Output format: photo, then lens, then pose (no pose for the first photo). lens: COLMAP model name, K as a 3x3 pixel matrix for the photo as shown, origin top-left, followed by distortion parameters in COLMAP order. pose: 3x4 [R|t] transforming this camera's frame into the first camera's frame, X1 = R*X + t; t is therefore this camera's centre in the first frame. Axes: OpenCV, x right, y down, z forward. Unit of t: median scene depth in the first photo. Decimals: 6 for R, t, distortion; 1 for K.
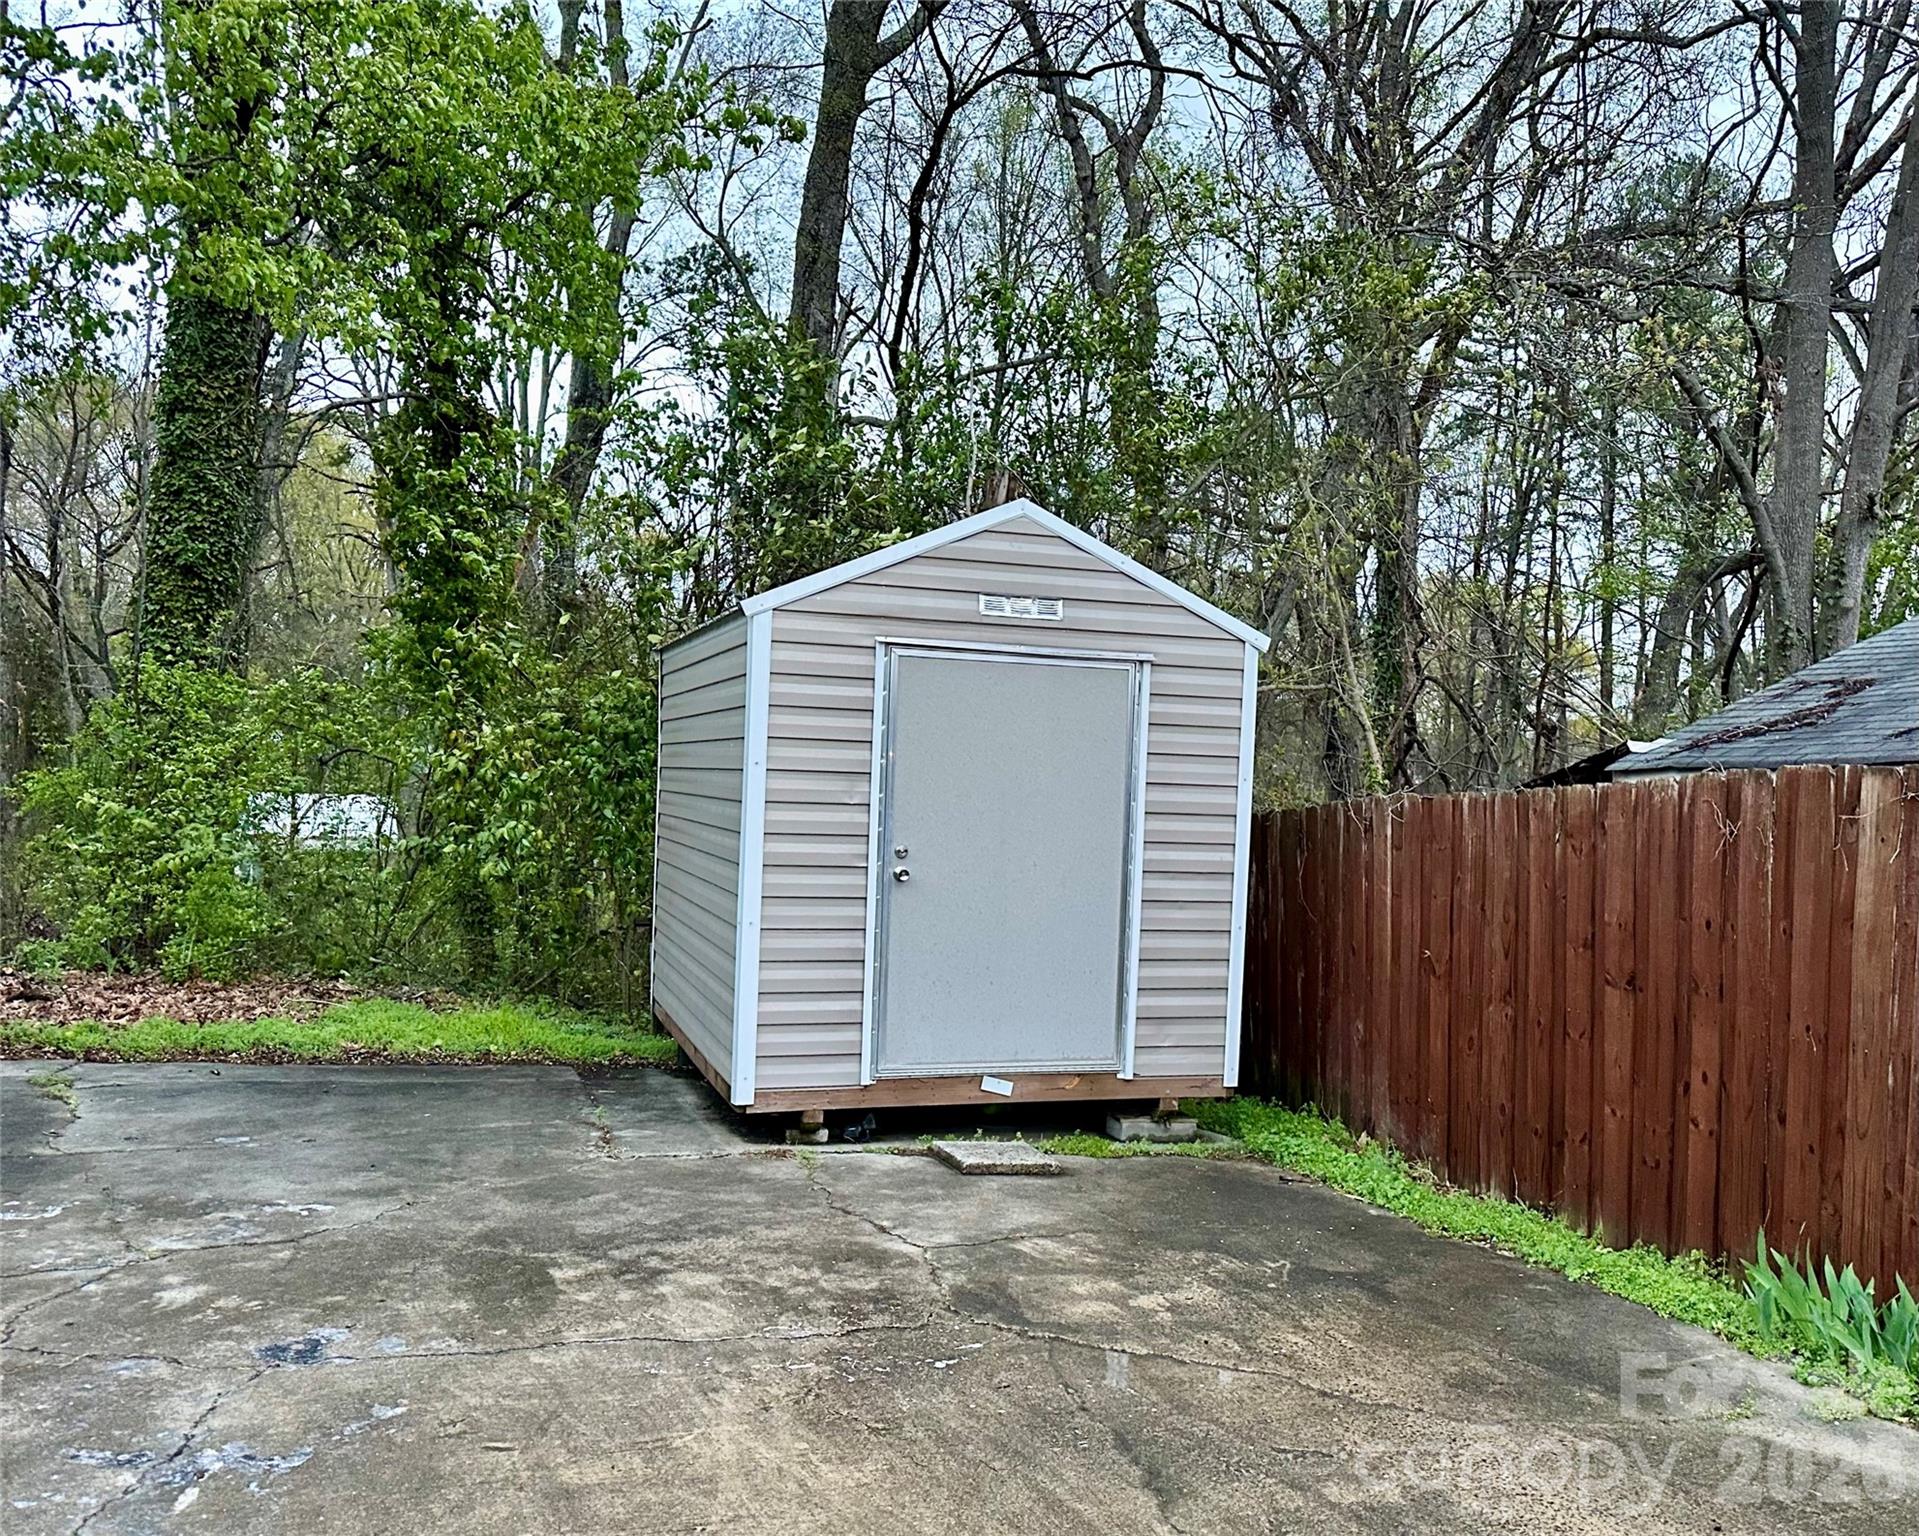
lens RADIAL K [[1613.0, 0, 960.1], [0, 1613.0, 771.1], [0, 0, 1]] dist [0.007203, -0.008527]
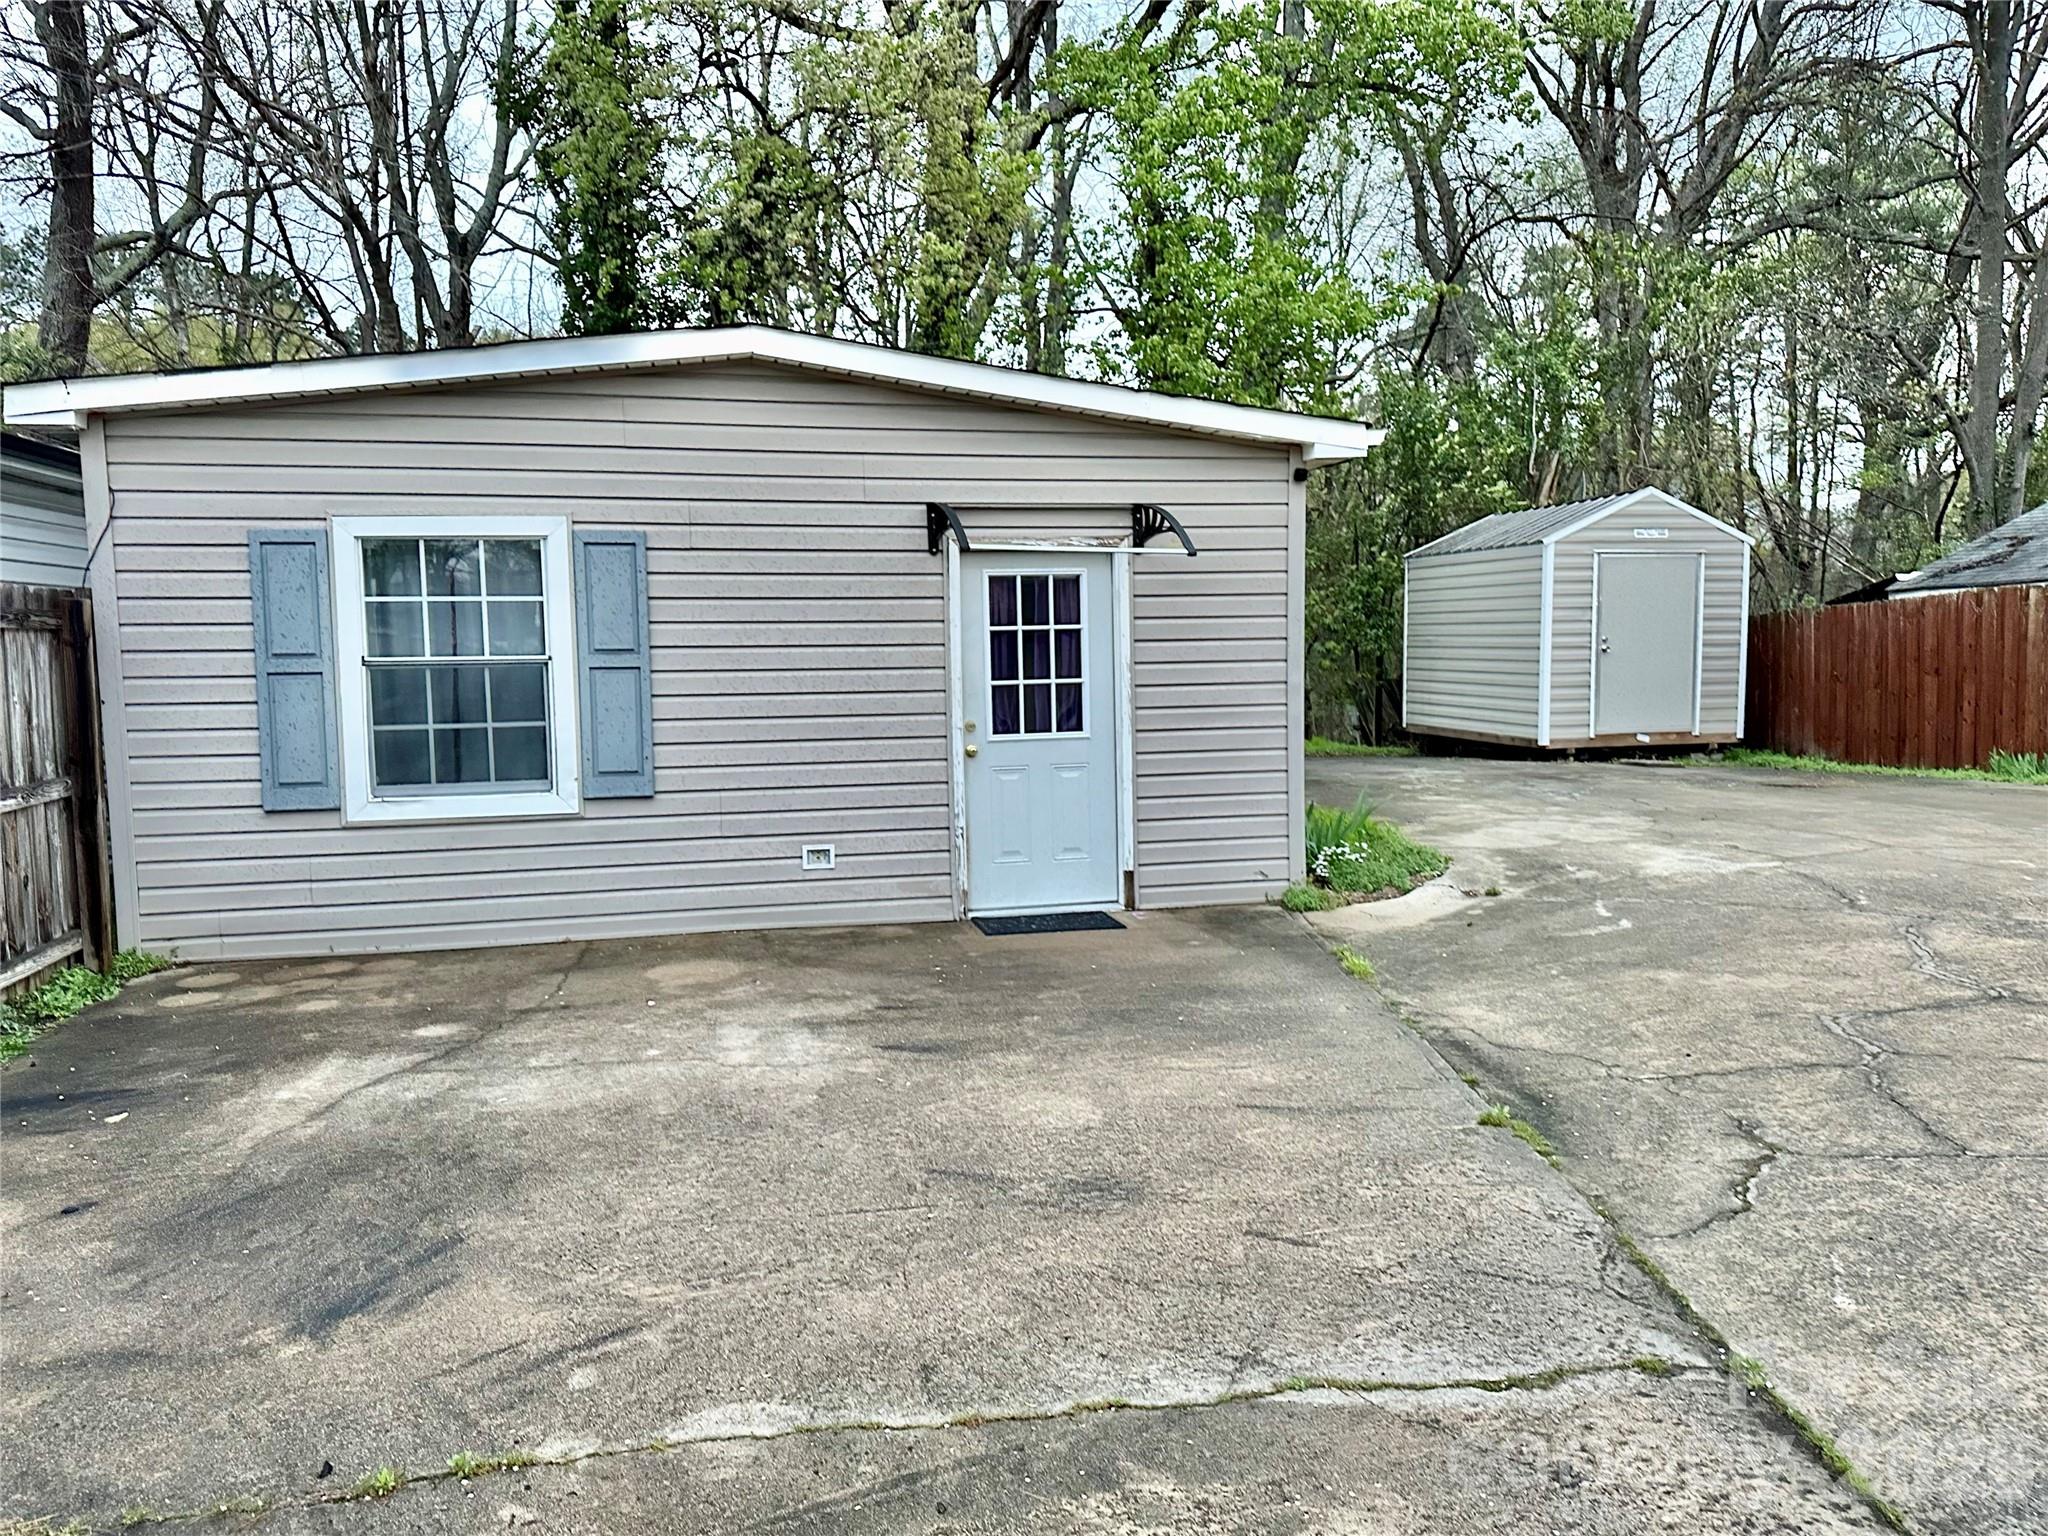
lens RADIAL K [[1485.8, 0, 1030.7], [0, 1485.8, 706.8], [0, 0, 1]] dist [0.005185, -0.002883]
pose [[0.995957, -0.042669, -0.079048, -0.680366], [0.047081, 0.997386, 0.054813, -0.010568], [0.076503, -0.058313, 0.995363, -1.199798]]
